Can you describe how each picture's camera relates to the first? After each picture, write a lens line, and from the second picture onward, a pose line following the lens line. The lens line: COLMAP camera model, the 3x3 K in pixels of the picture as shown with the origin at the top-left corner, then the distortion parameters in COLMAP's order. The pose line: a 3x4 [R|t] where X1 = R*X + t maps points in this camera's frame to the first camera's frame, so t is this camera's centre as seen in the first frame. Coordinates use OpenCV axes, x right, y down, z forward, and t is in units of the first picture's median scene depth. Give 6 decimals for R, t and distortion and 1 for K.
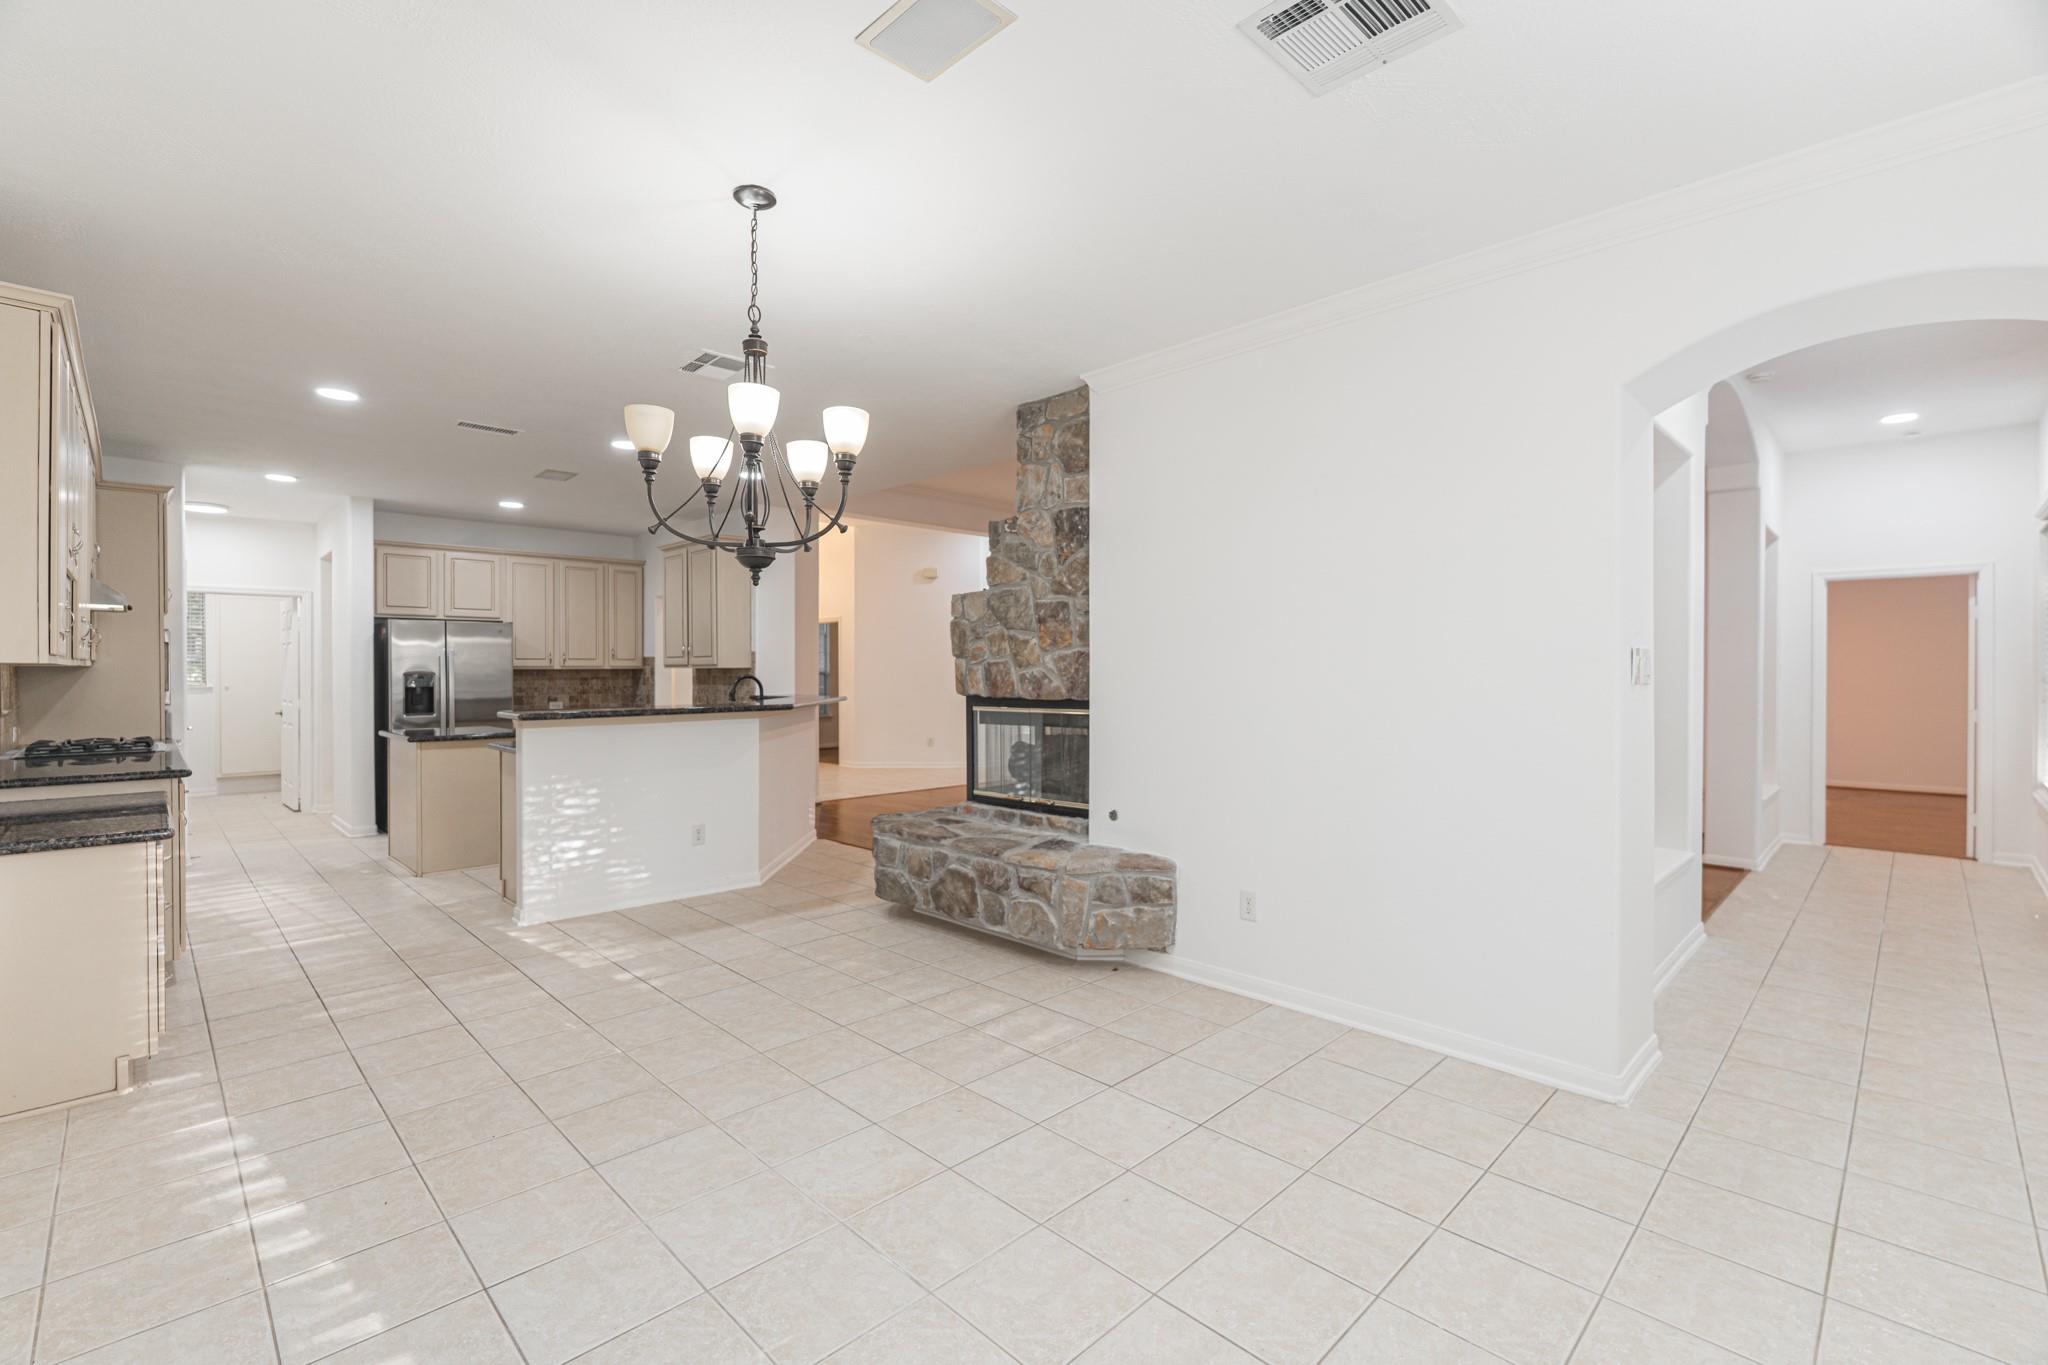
lens RADIAL K [[904.1, 0, 1018.0], [0, 904.1, 675.0], [0, 0, 1]] dist [-0.002106, 0.000484]
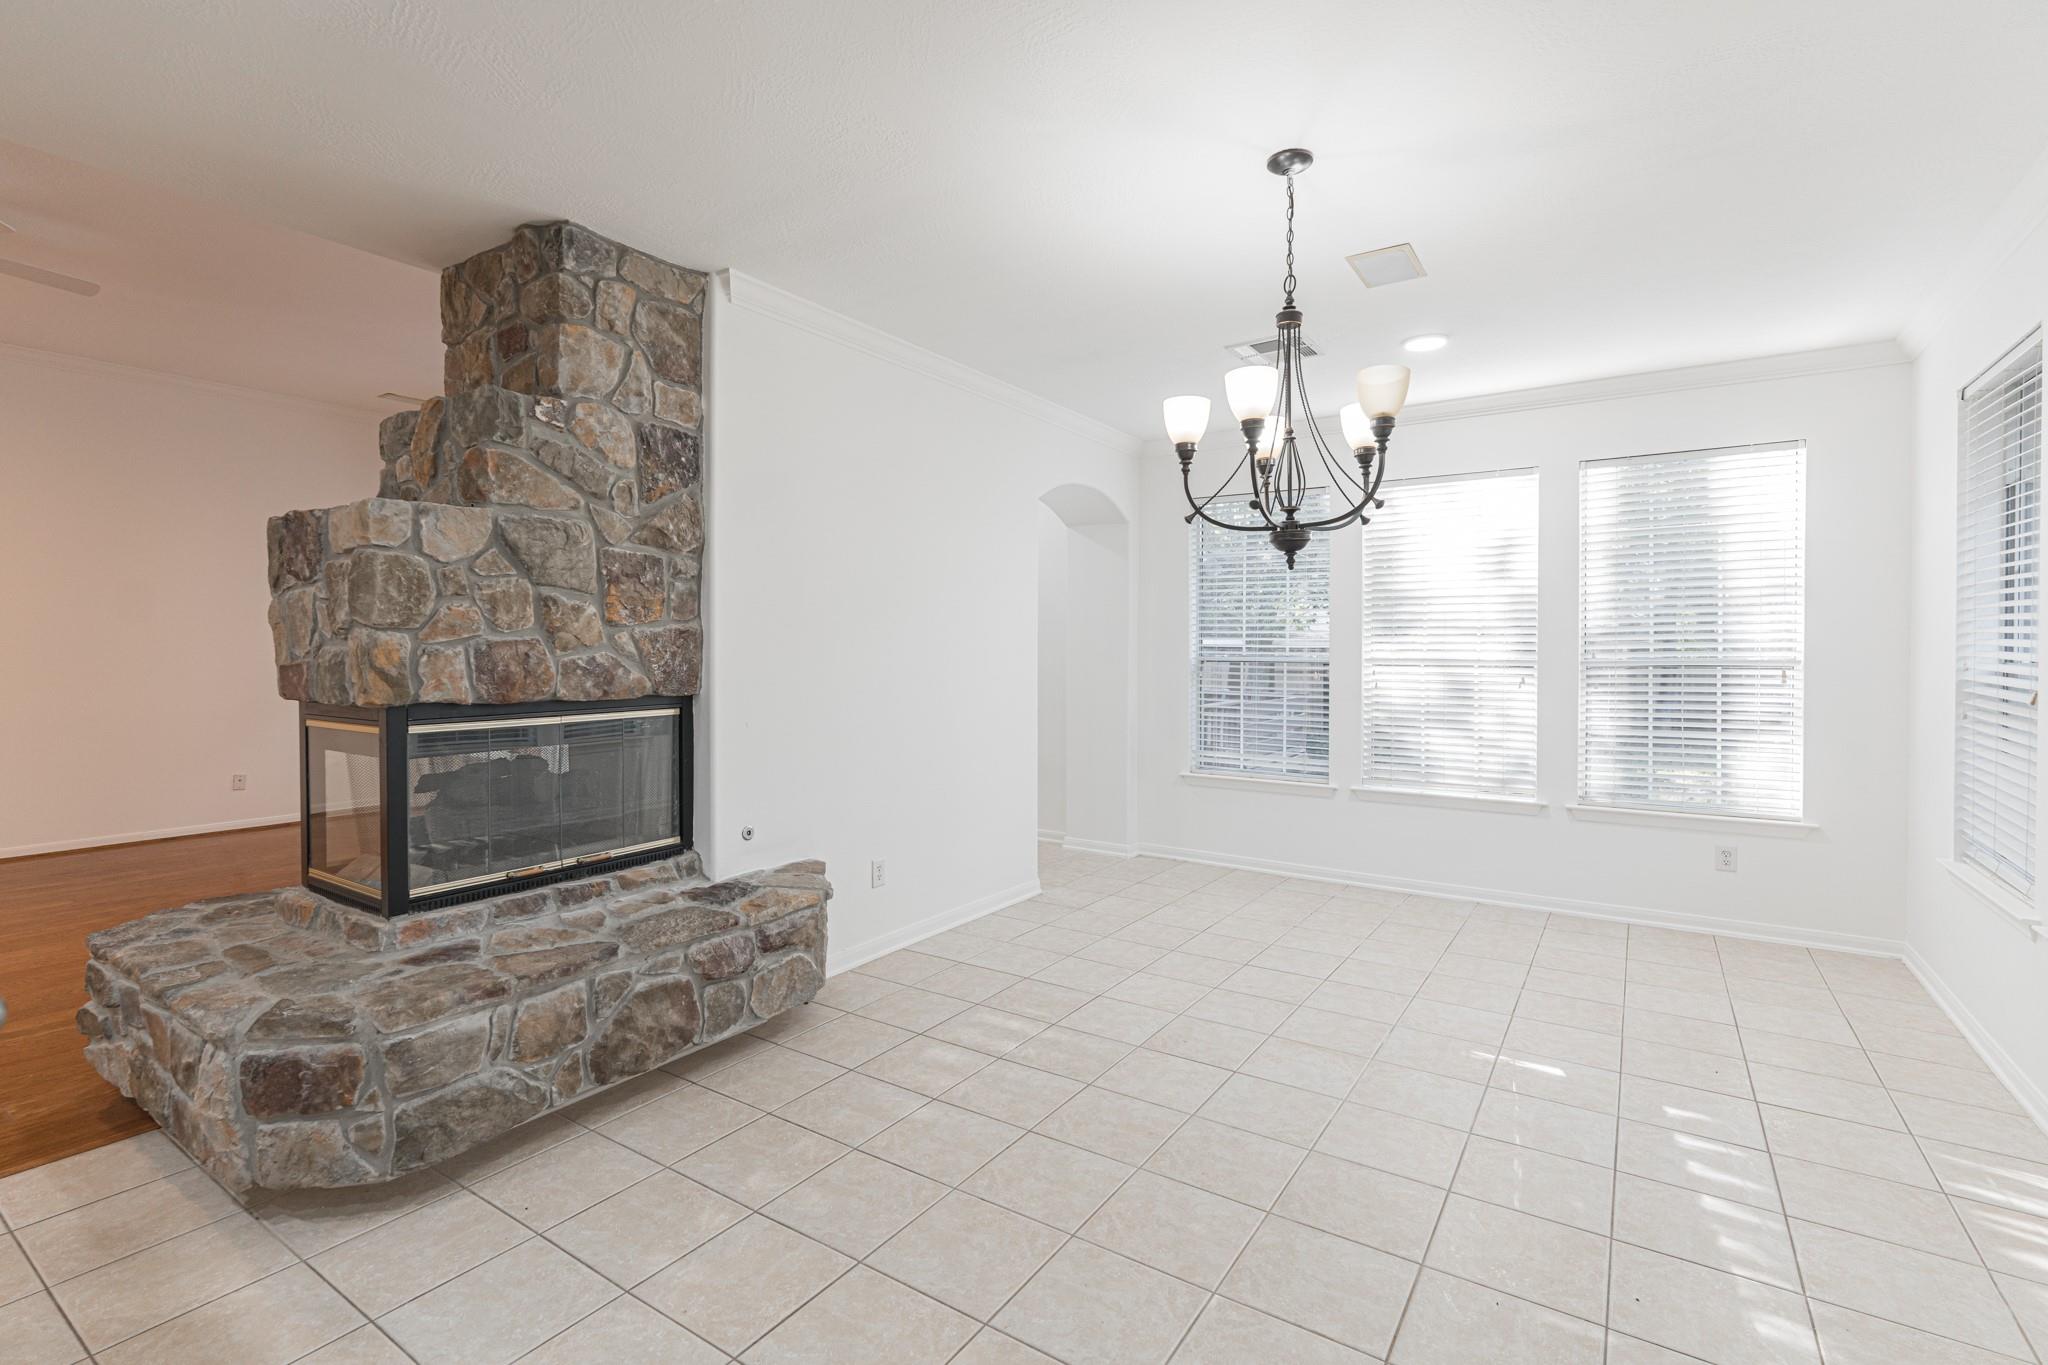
lens RADIAL K [[904.1, 0, 1019.3], [0, 904.1, 662.1], [0, 0, 1]] dist [-0.002106, 0.000484]
pose [[-0.186259, -0.010971, 0.982439, -0.769855], [0.002498, 0.999929, 0.011640, -0.008068], [-0.982498, 0.004622, -0.186218, 0.953194]]
